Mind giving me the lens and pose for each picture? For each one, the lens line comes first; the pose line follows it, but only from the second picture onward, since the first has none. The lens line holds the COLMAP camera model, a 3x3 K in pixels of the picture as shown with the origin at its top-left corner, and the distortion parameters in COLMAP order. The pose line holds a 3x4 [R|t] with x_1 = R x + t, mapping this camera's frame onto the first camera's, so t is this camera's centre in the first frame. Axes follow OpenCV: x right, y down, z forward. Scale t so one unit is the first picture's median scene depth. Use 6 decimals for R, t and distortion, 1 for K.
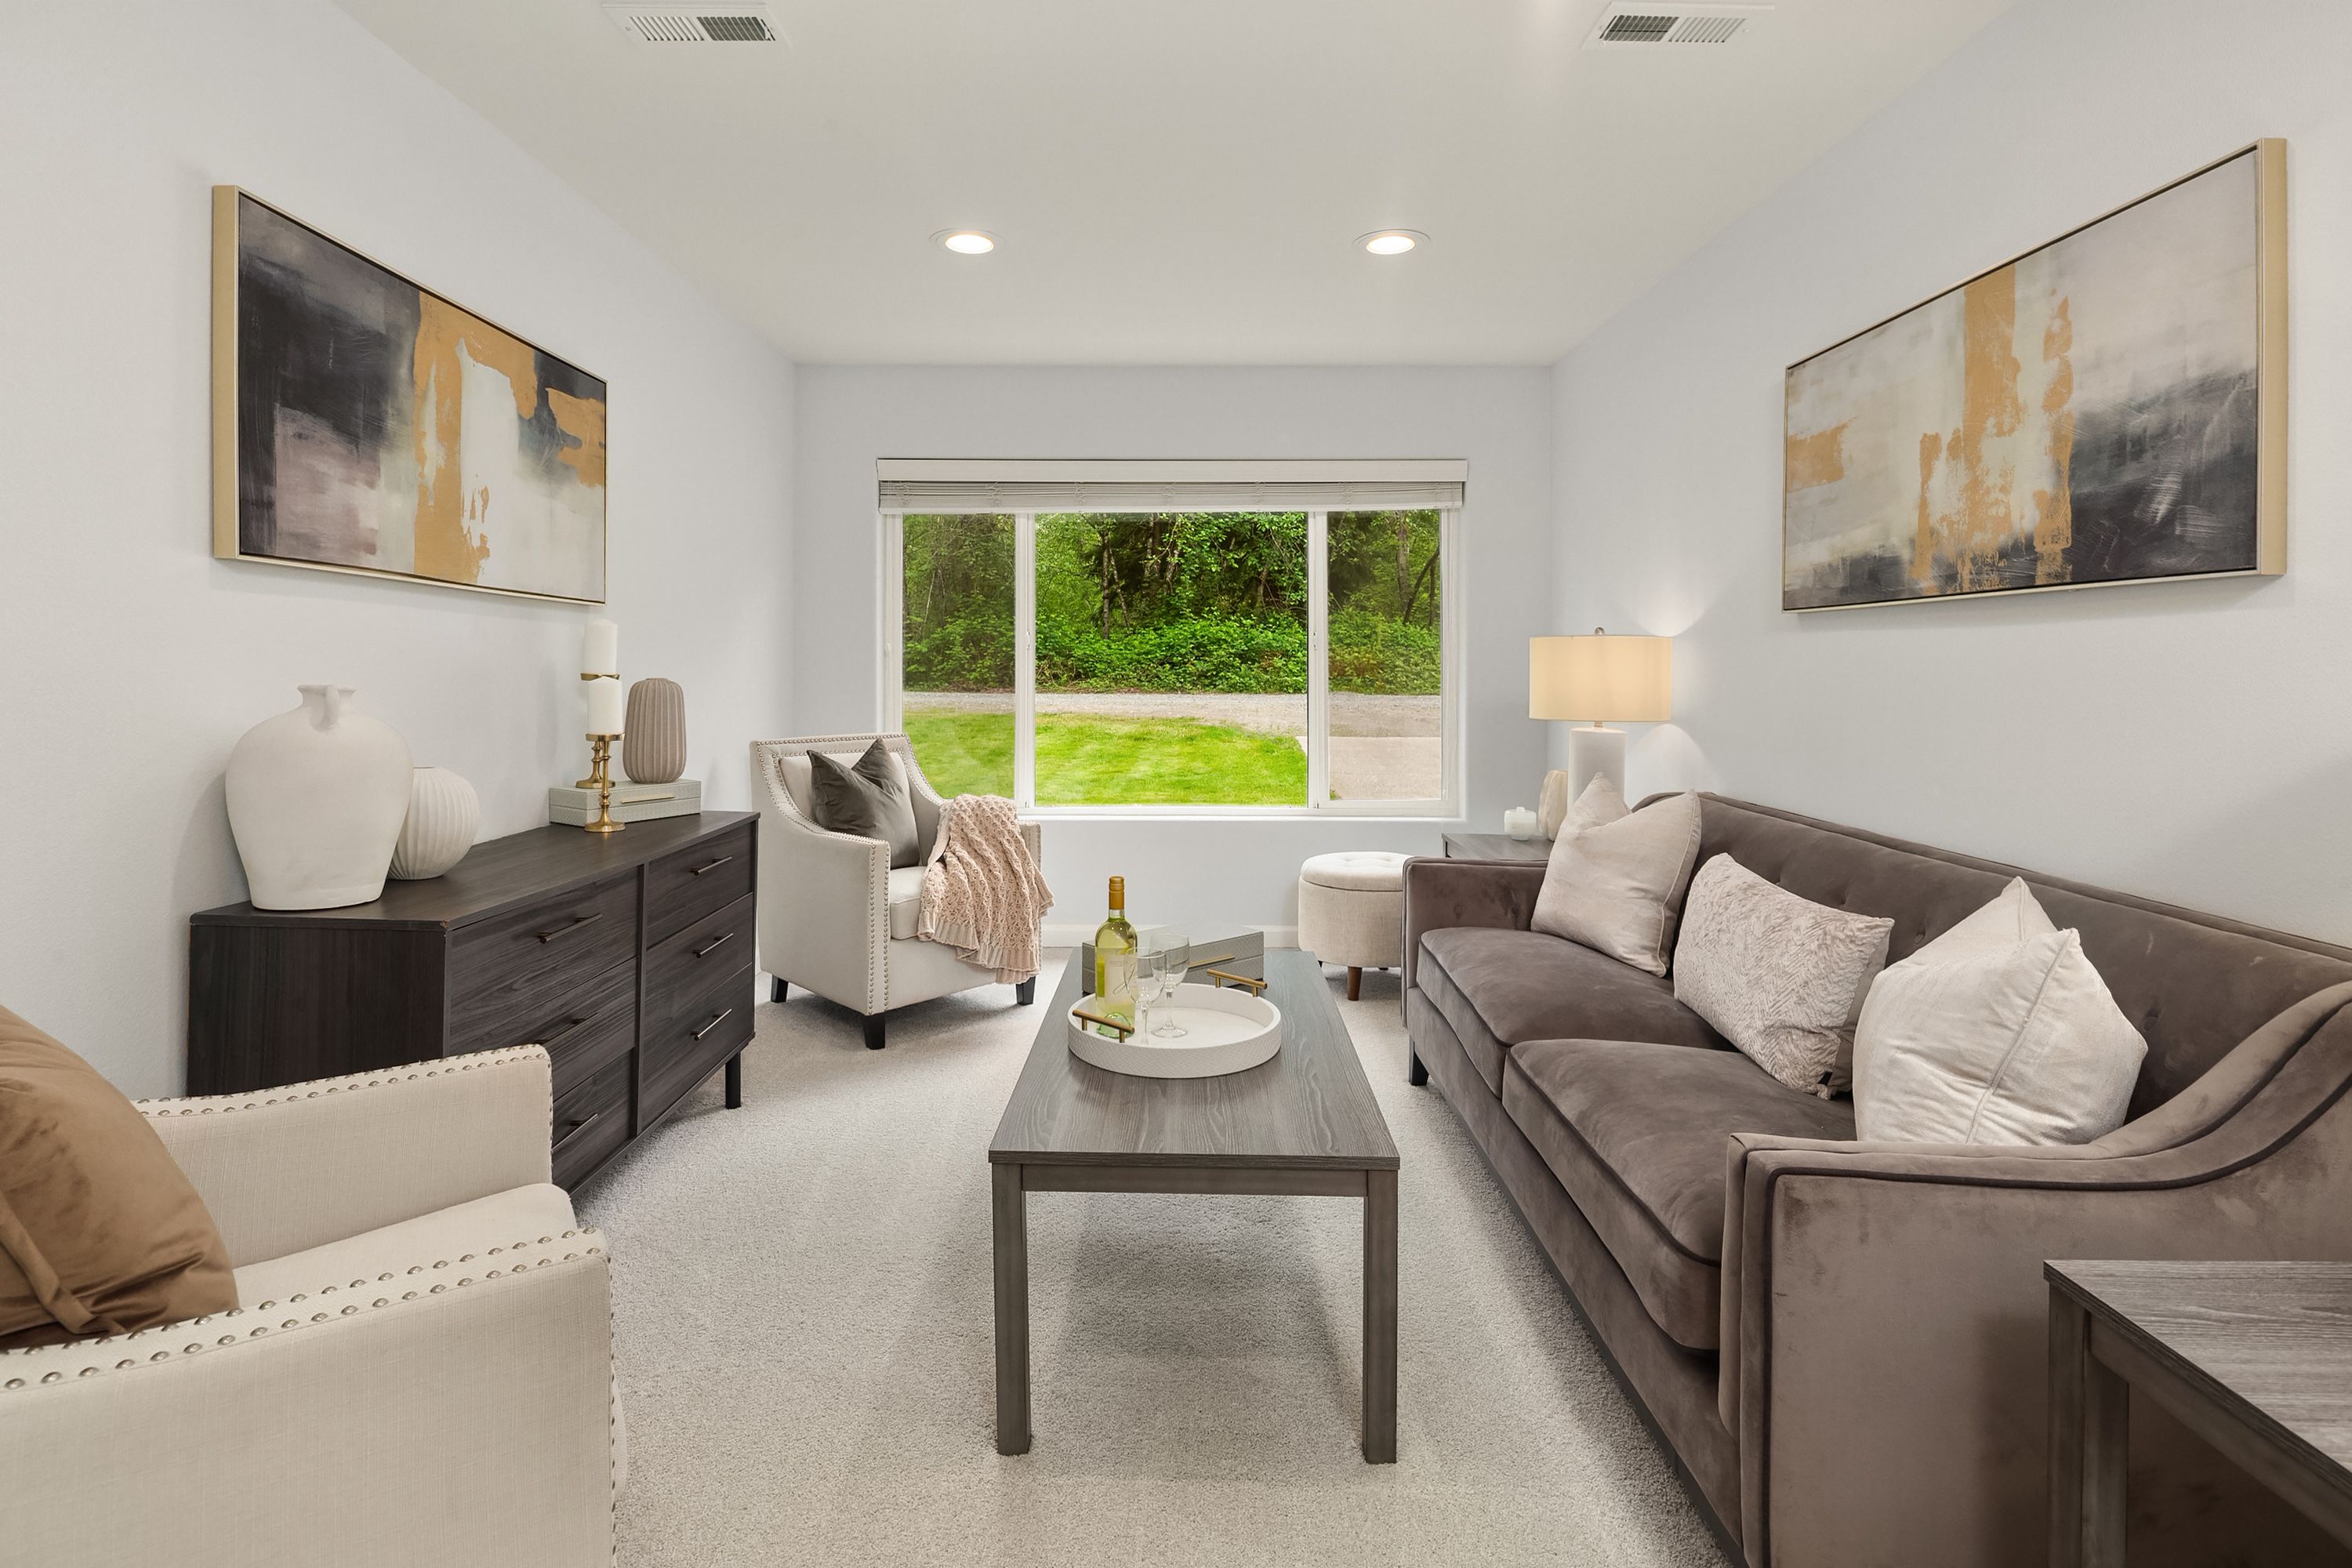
lens RADIAL K [[1142.8, 0, 1164.9], [0, 1142.8, 668.0], [0, 0, 1]] dist [0.000388, -0.000219]
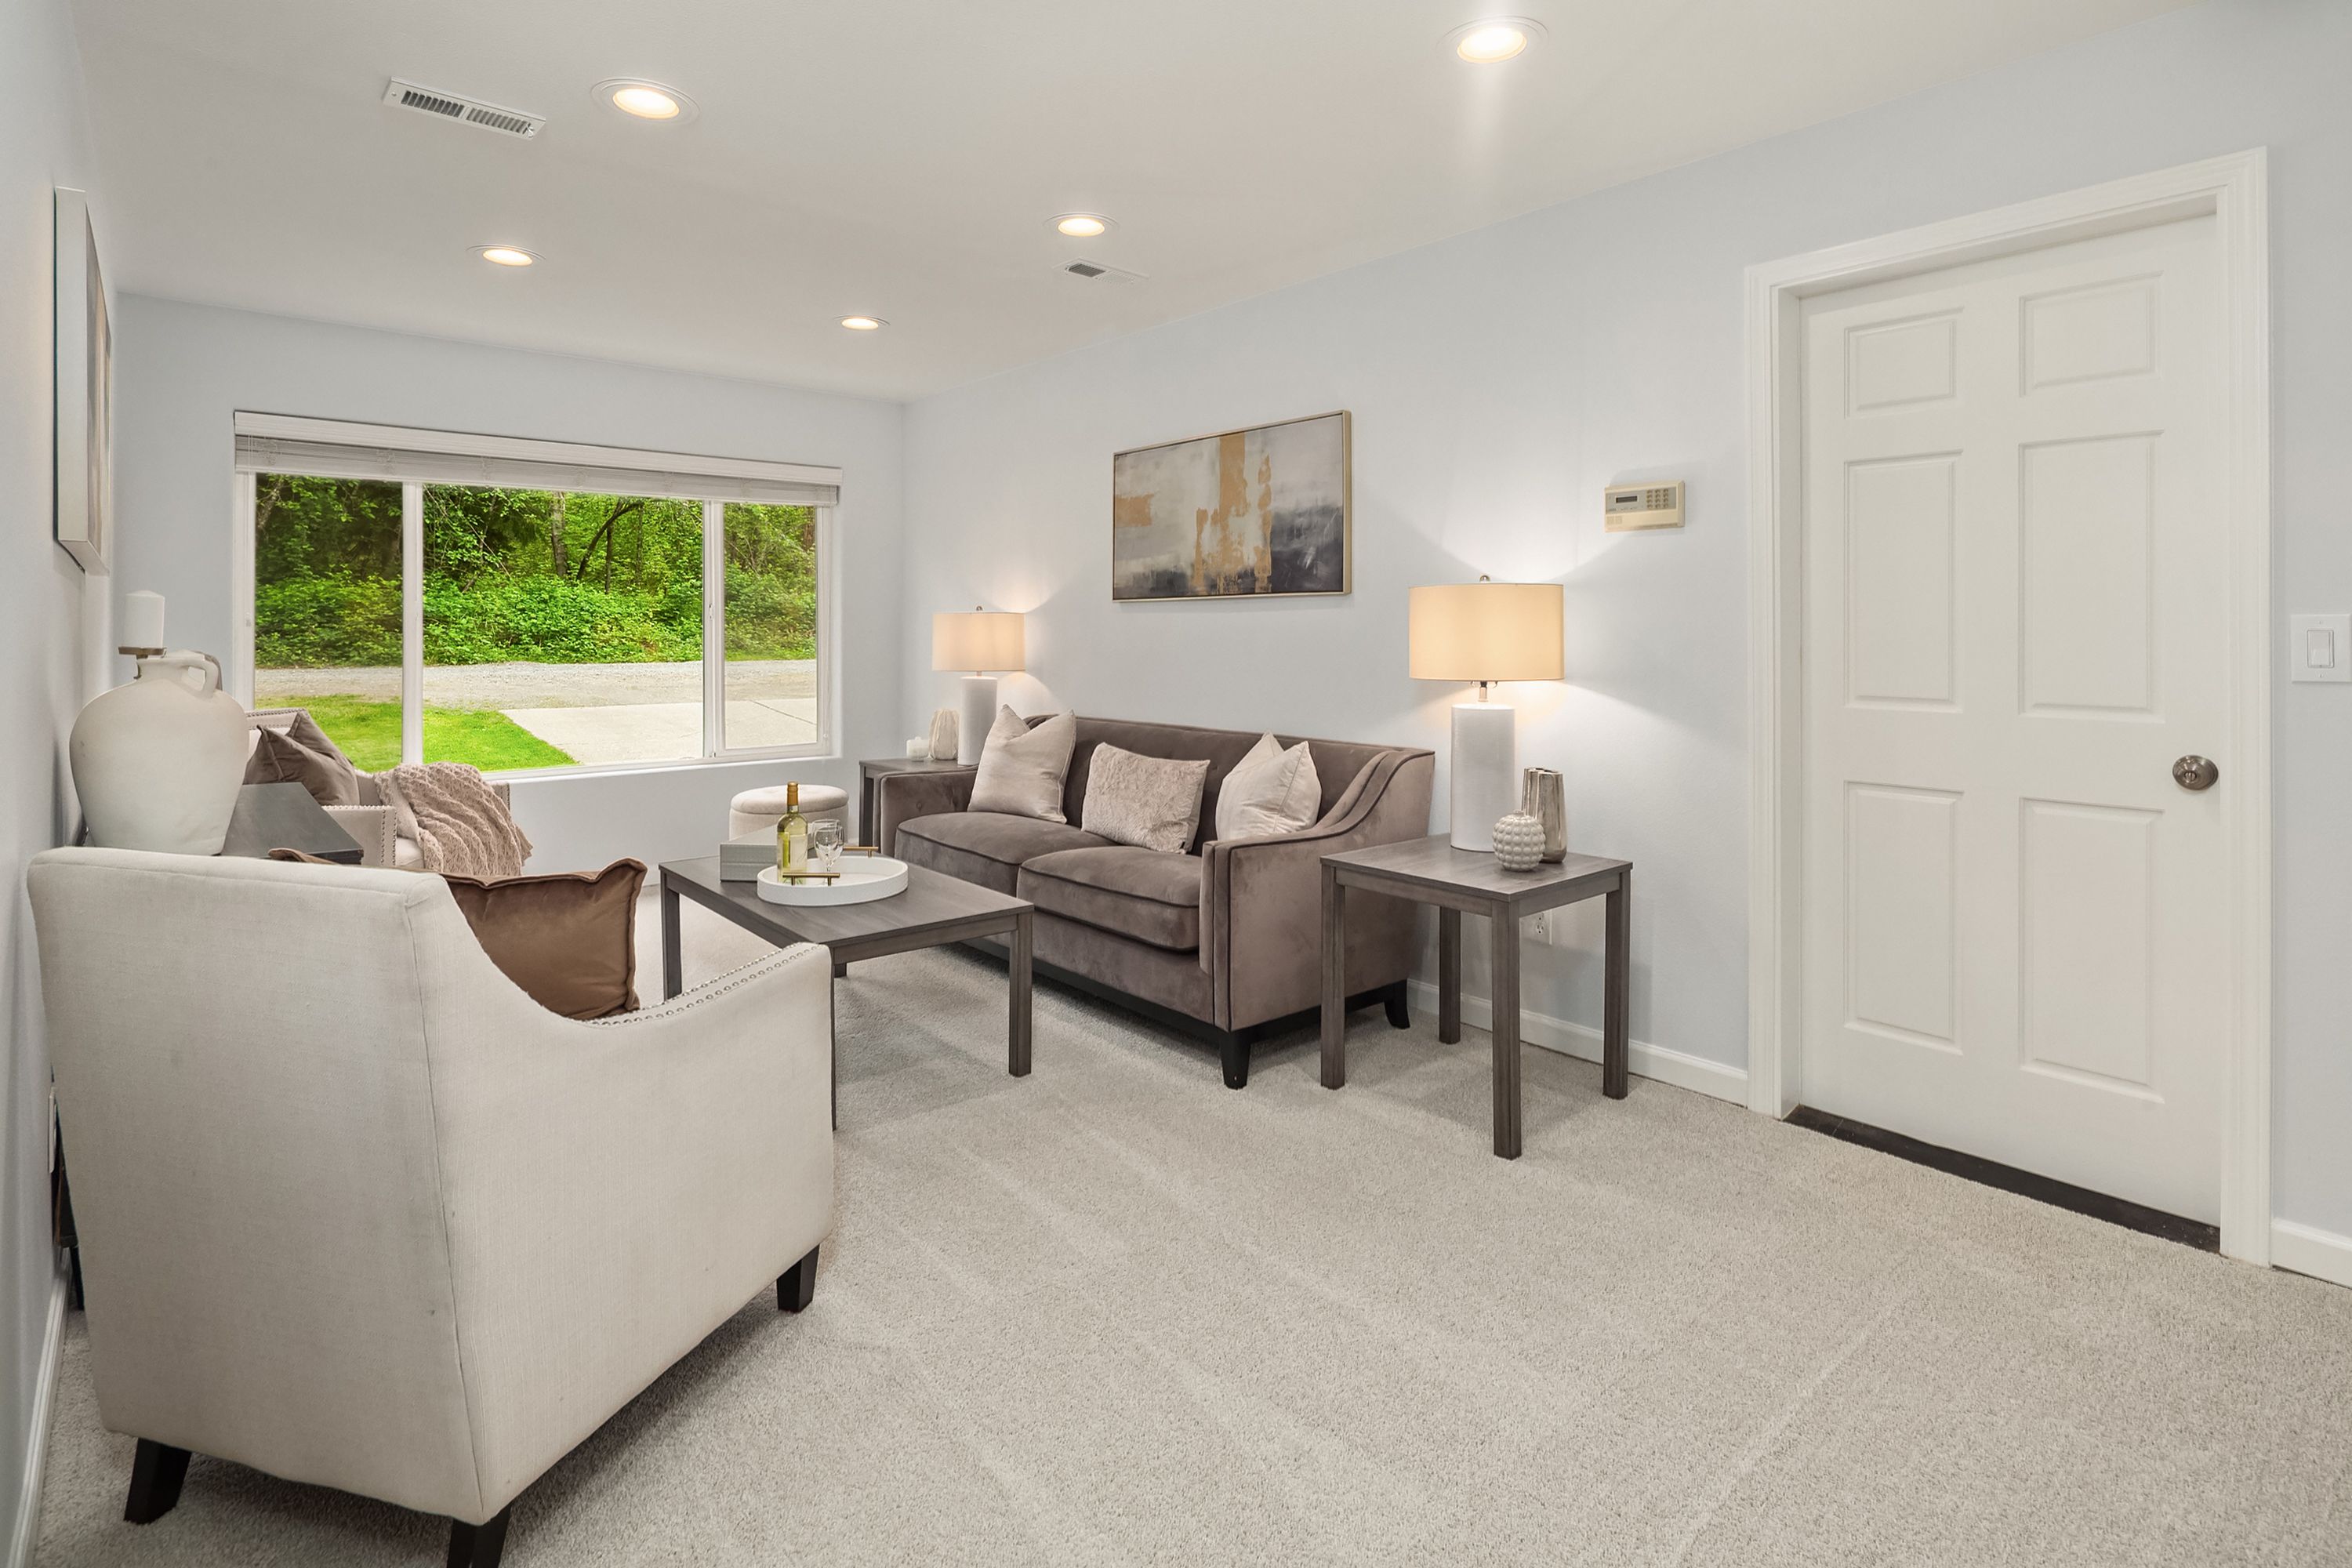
lens RADIAL K [[1151.5, 0, 1171.1], [0, 1151.5, 630.5], [0, 0, 1]] dist [-0.001799, -0.000614]
pose [[0.748981, -0.003736, 0.662581, -0.634462], [0.005765, 0.999983, -0.000879, -0.003606], [-0.662567, 0.004479, 0.748989, -0.391371]]
